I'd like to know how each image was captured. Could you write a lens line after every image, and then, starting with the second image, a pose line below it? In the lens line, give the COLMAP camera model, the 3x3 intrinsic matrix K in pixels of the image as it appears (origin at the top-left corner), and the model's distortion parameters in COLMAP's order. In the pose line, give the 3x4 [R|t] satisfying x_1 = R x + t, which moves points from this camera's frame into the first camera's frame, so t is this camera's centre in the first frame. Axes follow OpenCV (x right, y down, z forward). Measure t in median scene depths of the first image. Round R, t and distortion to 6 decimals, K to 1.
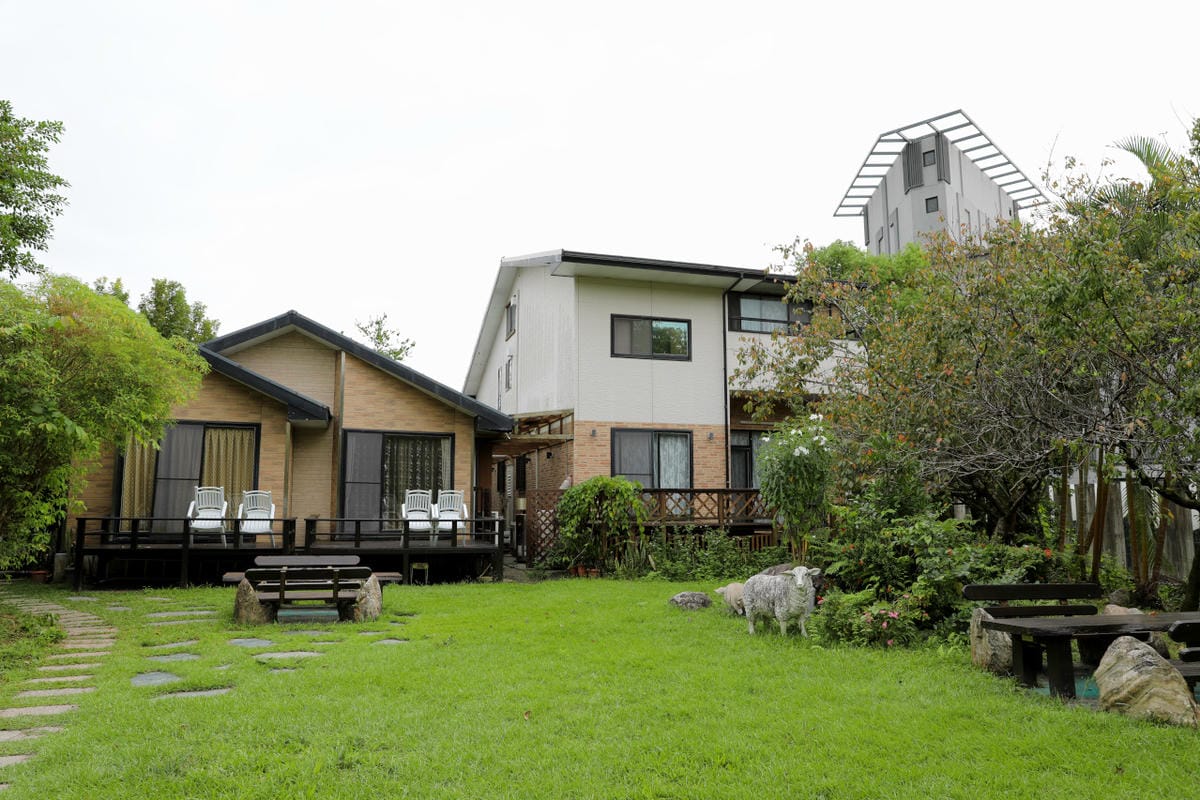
lens RADIAL K [[823.9, 0, 594.9], [0, 823.9, 402.2], [0, 0, 1]] dist [-0.109114, 0.092378]
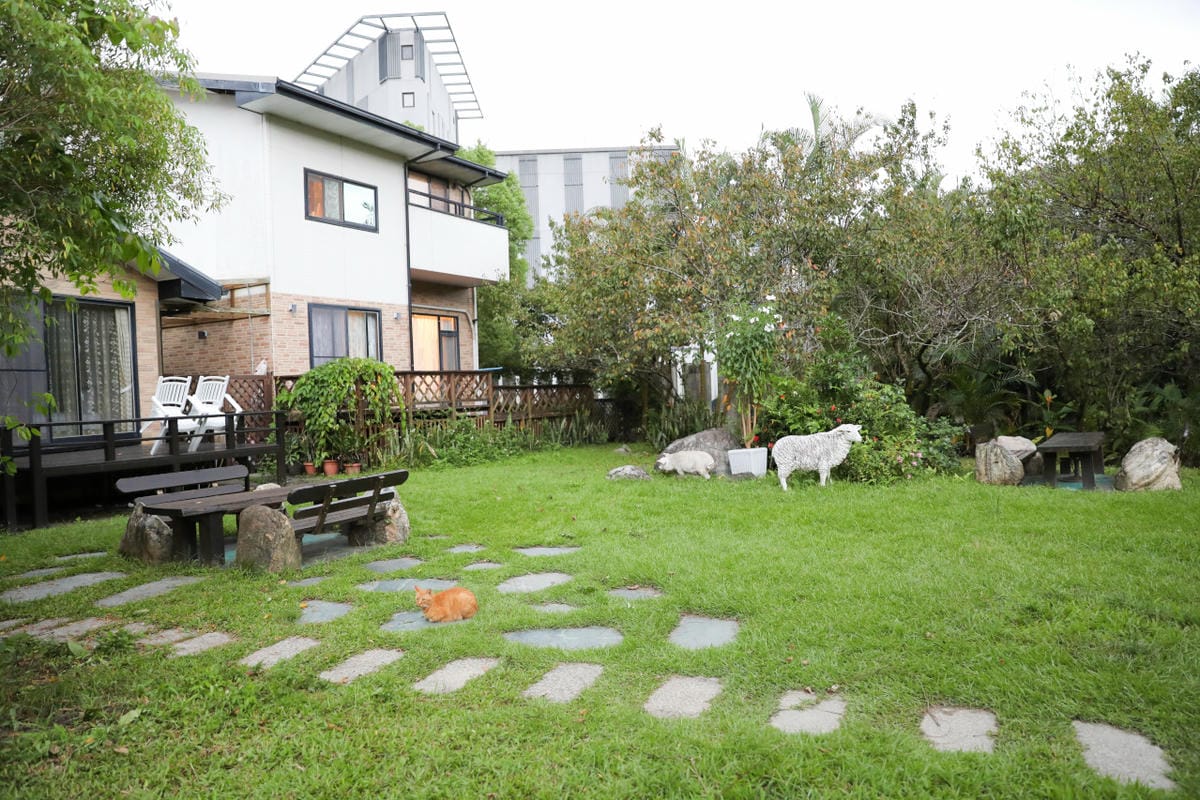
lens RADIAL K [[823.9, 0, 594.9], [0, 823.9, 402.2], [0, 0, 1]] dist [-0.109114, 0.092378]
pose [[0.717935, -0.039192, 0.695006, -0.358434], [-0.051135, 0.992747, 0.108804, 0.026399], [-0.694229, -0.113654, 0.710724, 0.182455]]
